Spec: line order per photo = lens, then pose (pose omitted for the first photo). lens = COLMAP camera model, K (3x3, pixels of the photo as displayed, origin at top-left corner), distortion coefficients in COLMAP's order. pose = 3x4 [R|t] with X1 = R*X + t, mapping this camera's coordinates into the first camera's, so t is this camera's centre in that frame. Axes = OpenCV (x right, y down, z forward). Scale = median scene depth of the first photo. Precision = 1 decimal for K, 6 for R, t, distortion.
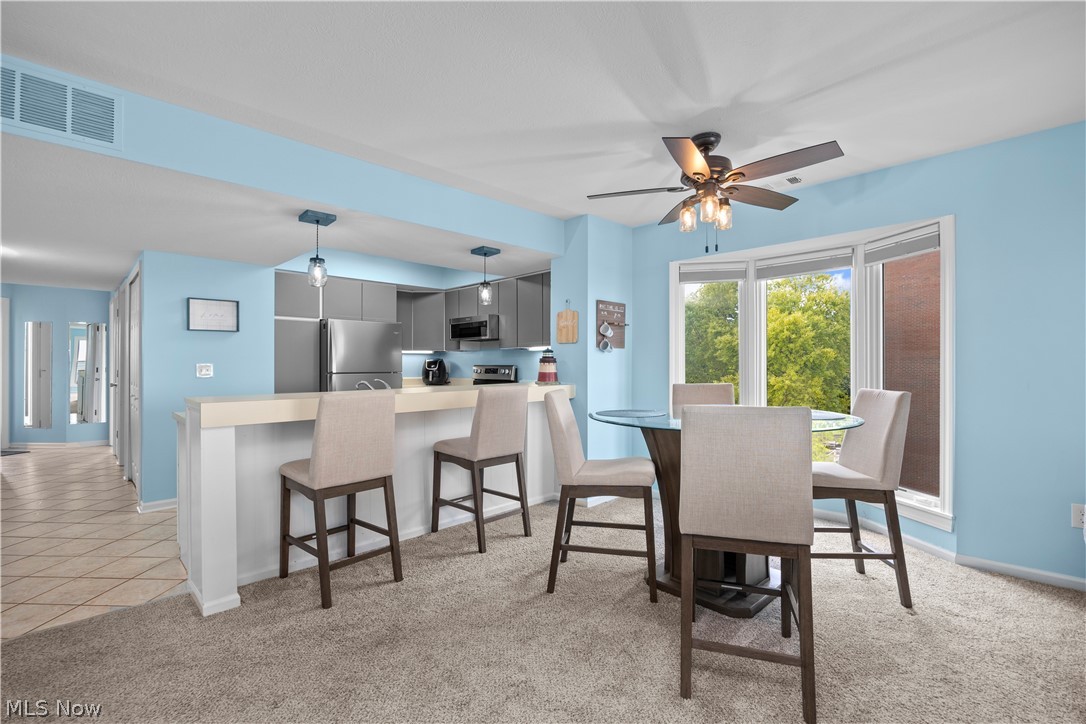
lens RADIAL K [[471.4, 0, 524.9], [0, 471.4, 356.5], [0, 0, 1]] dist [-0.017612, 0.001210]
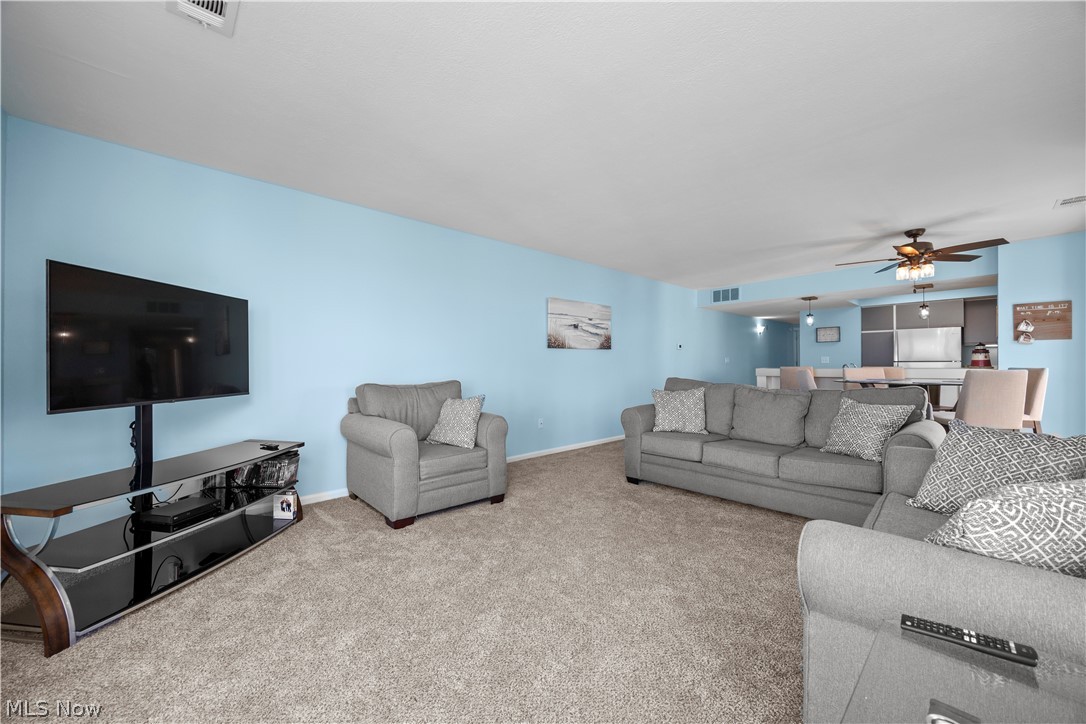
lens RADIAL K [[416.0, 0, 537.6], [0, 416.0, 360.6], [0, 0, 1]] dist [0.002726, -0.000352]
pose [[-0.039234, -0.004962, -0.999218, 1.346059], [0.025351, 0.999661, -0.005960, 0.009160], [0.998908, -0.025565, -0.039095, -0.279458]]
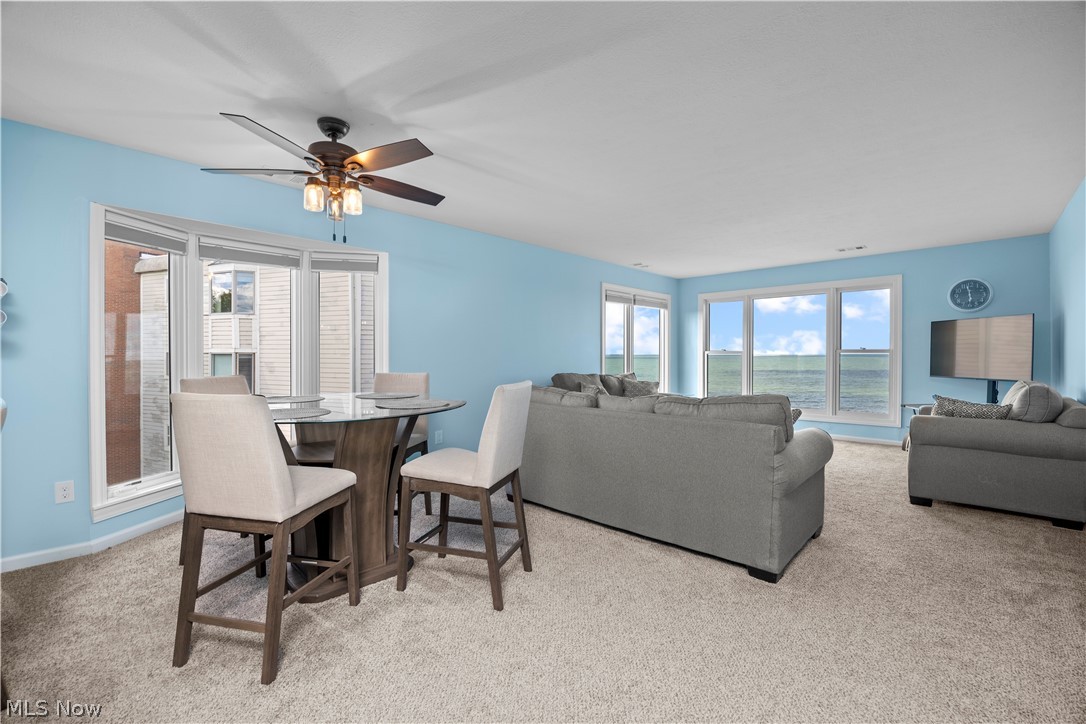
lens RADIAL K [[471.4, 0, 538.3], [0, 471.4, 359.2], [0, 0, 1]] dist [-0.017612, 0.001210]
pose [[-0.029879, -0.009437, 0.999509, -0.385262], [-0.017860, 0.999801, 0.008905, 0.006773], [-0.999394, -0.017585, -0.030041, 0.378802]]
